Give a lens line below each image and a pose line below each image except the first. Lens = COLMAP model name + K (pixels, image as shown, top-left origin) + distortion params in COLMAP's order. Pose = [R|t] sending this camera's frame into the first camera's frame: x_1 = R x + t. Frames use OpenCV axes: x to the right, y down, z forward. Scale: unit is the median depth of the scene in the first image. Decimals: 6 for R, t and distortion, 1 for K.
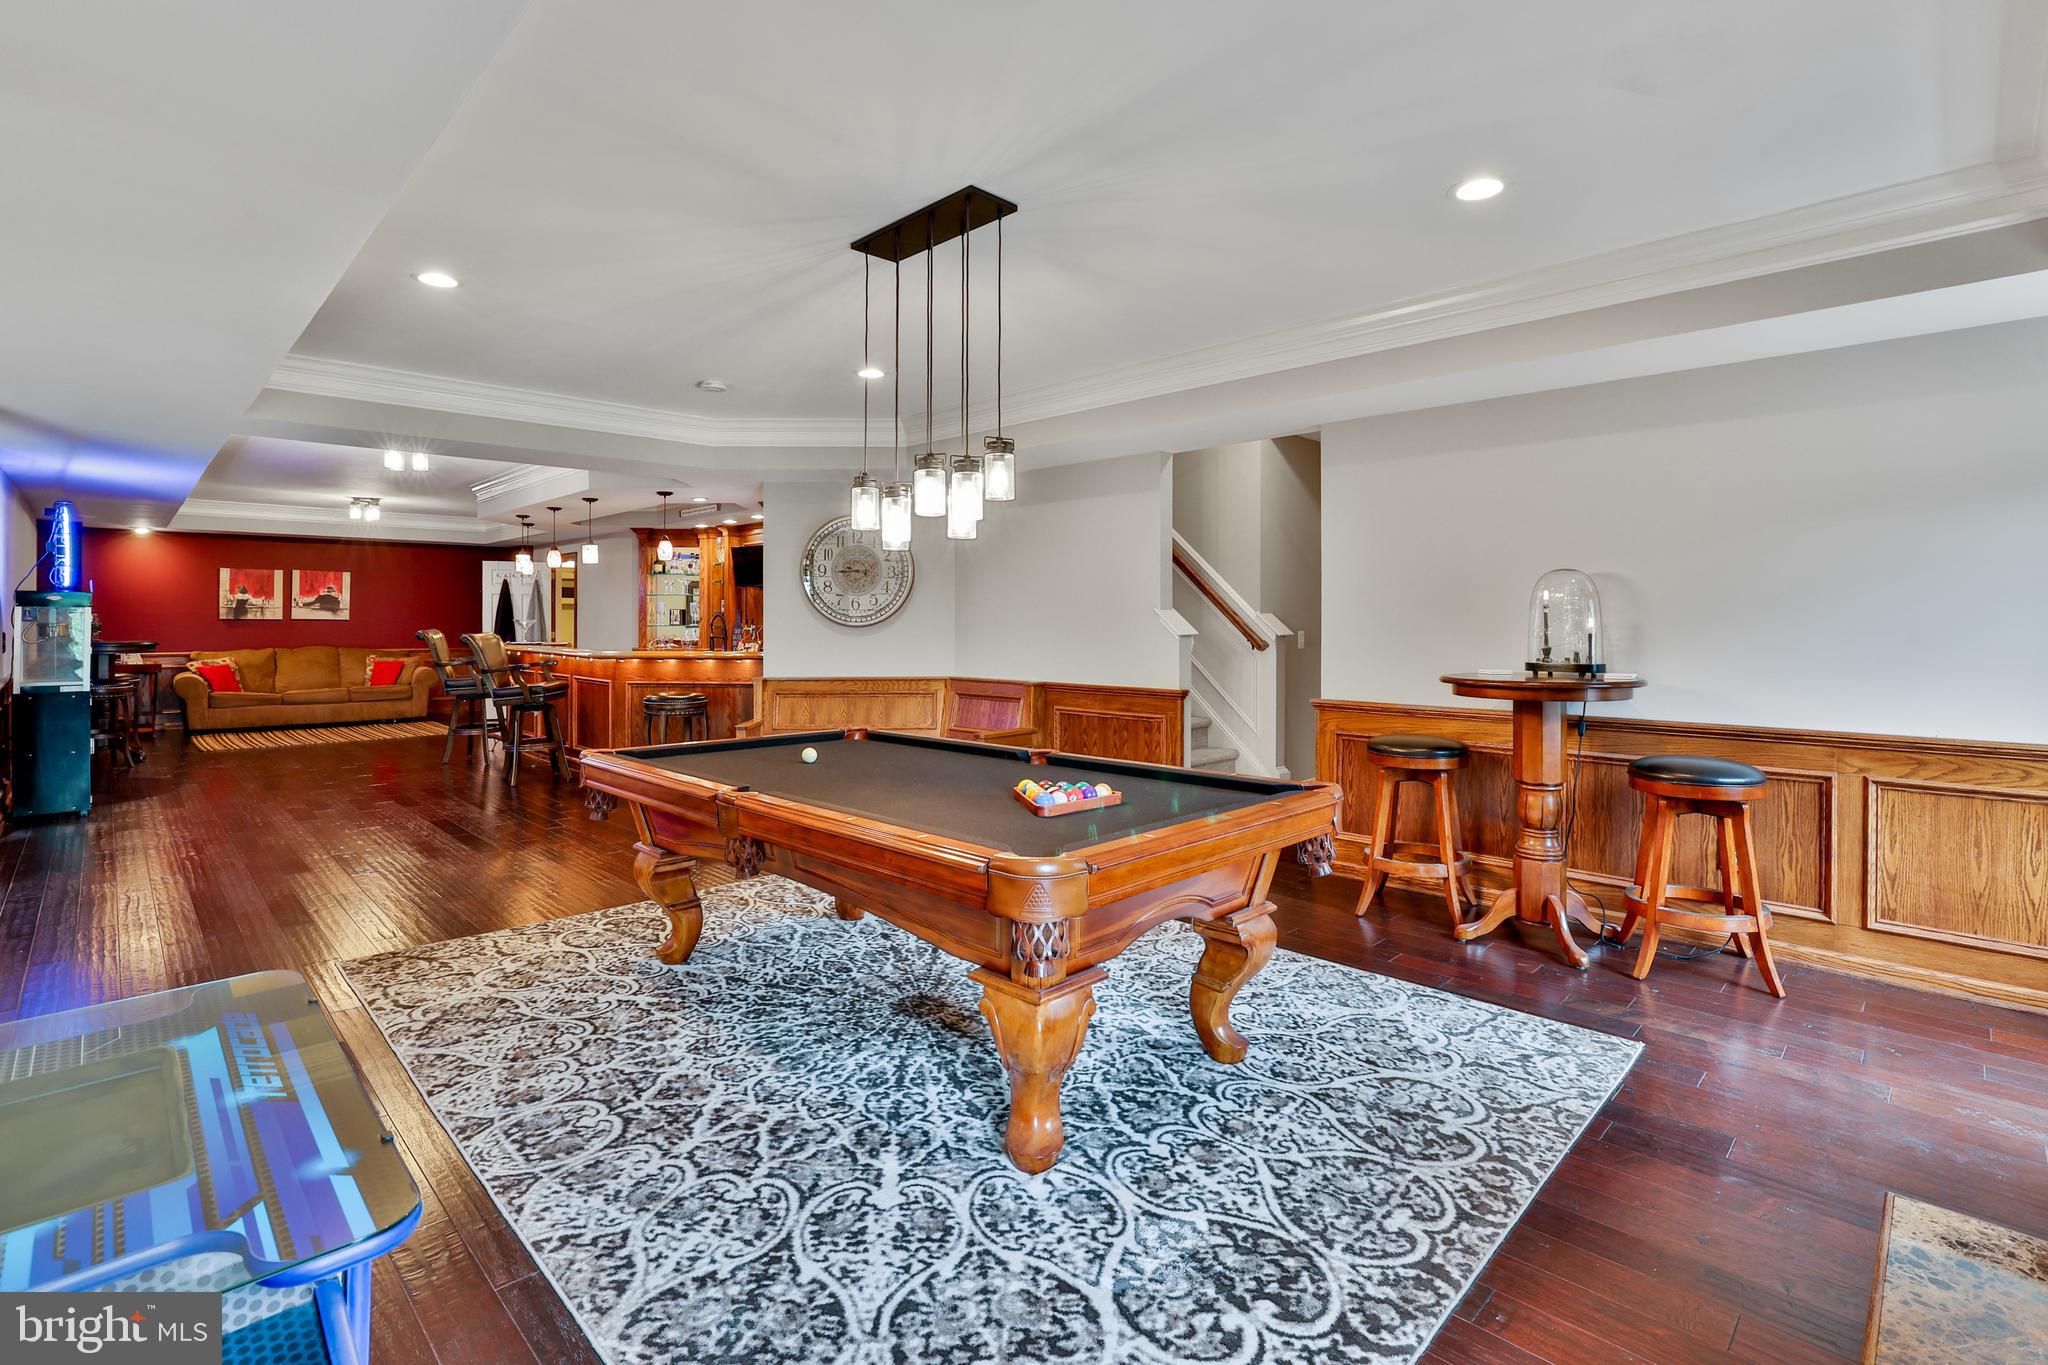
lens RADIAL K [[940.4, 0, 1033.7], [0, 940.4, 621.4], [0, 0, 1]] dist [-0.037585, 0.004852]
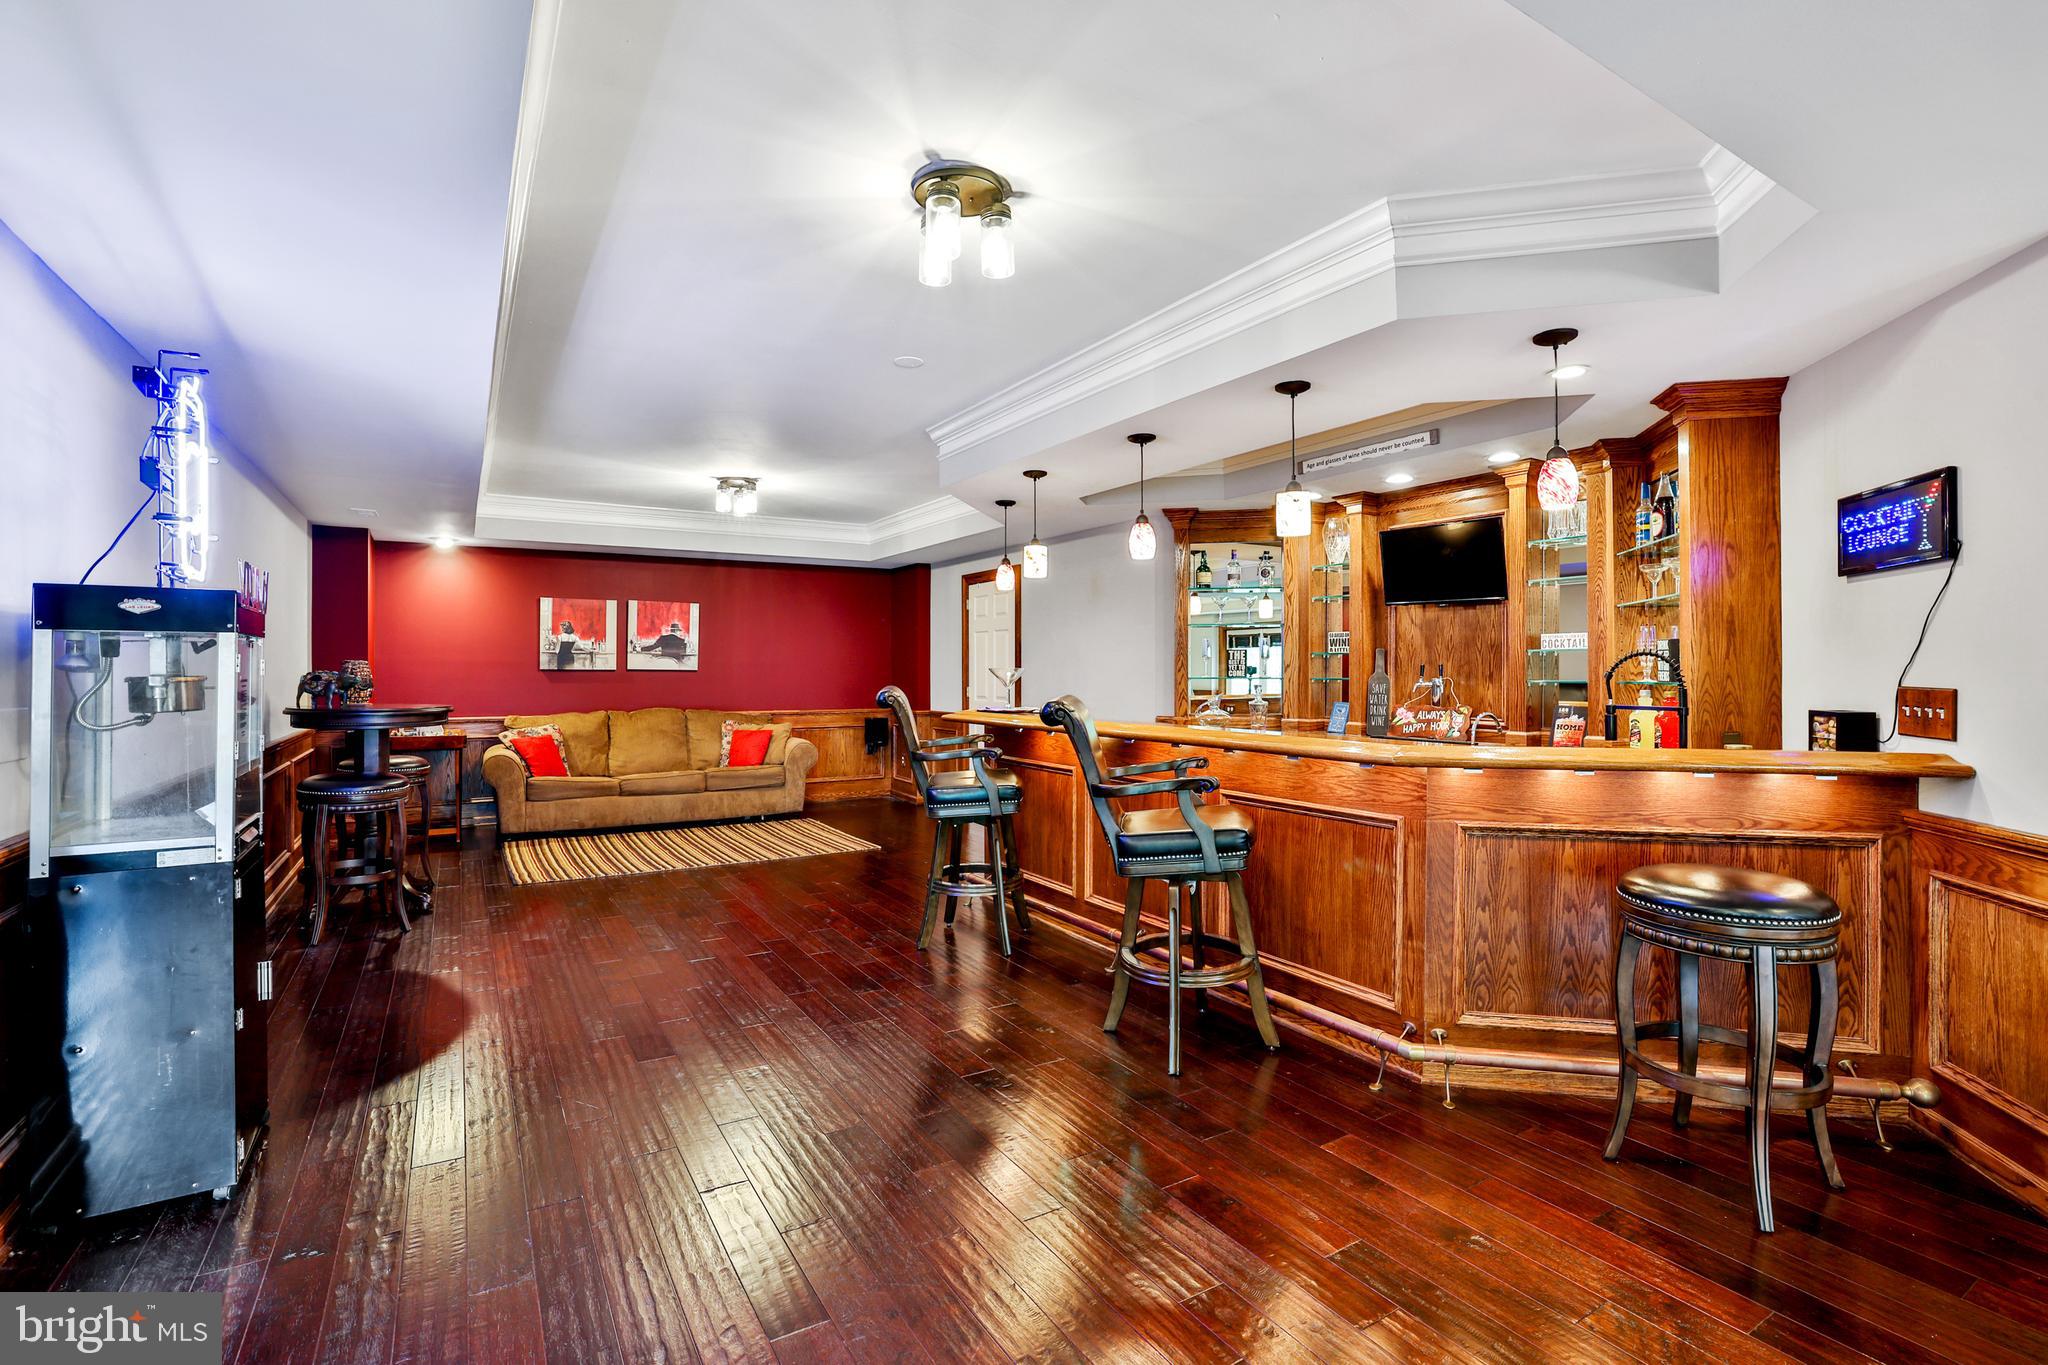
lens RADIAL K [[940.4, 0, 1015.5], [0, 940.4, 665.7], [0, 0, 1]] dist [-0.037585, 0.004852]
pose [[0.967720, -0.005029, -0.251979, -1.194039], [0.003513, 0.999973, -0.006464, 0.001563], [0.252005, 0.005370, 0.967711, 1.341515]]
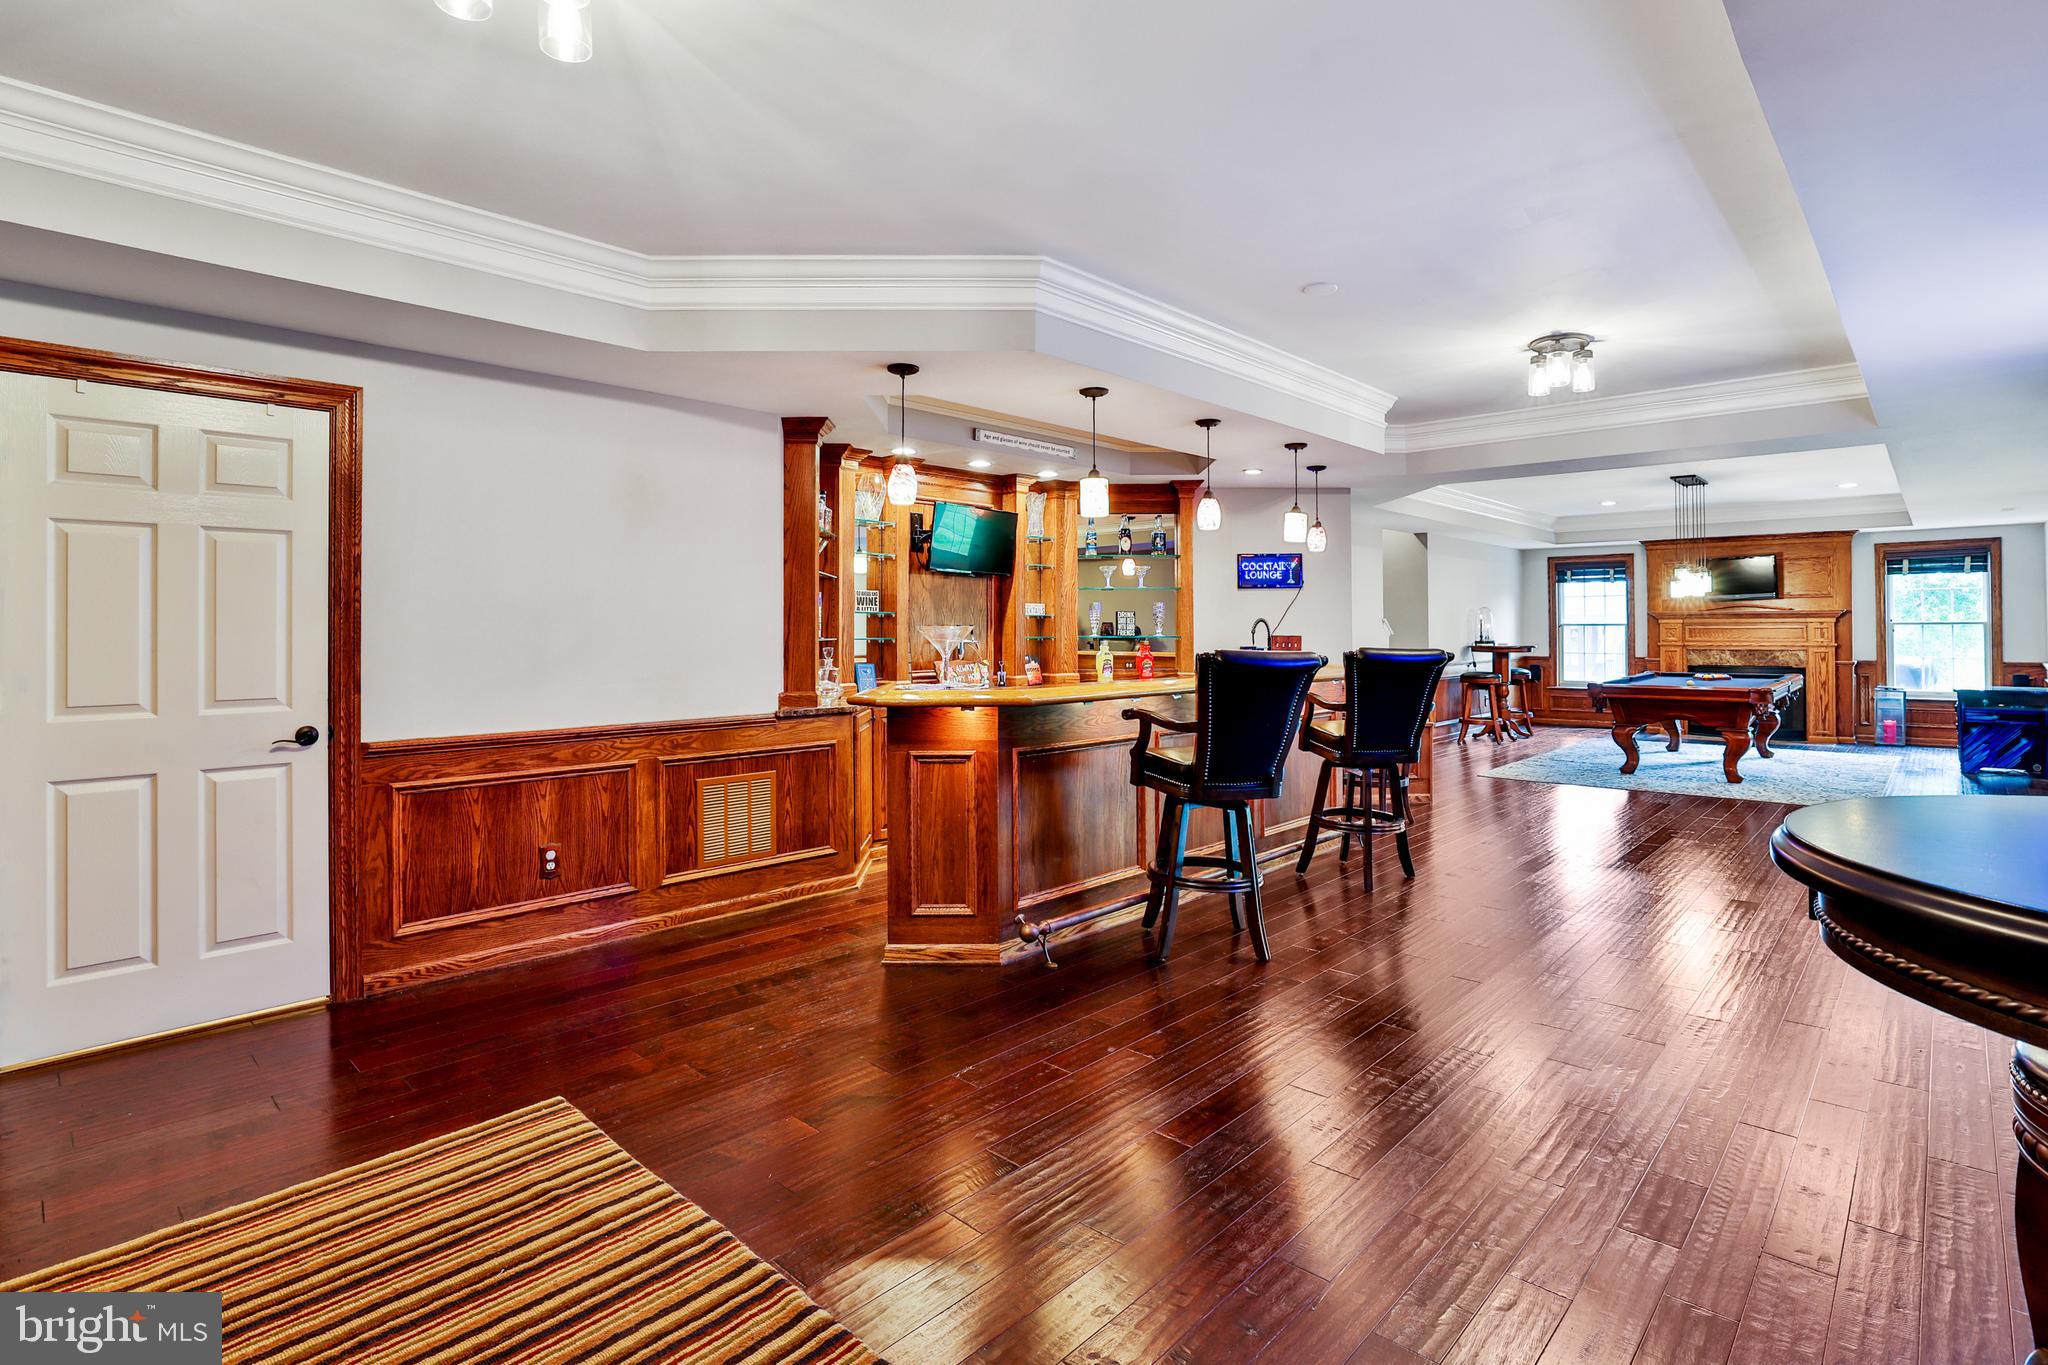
lens RADIAL K [[940.4, 0, 1064.2], [0, 940.4, 625.5], [0, 0, 1]] dist [-0.037585, 0.004852]
pose [[-0.000910, 0.001070, 0.999999, -2.836044], [0.002761, 0.999996, -0.001068, -0.002959], [-0.999996, 0.002760, -0.000913, 2.887685]]
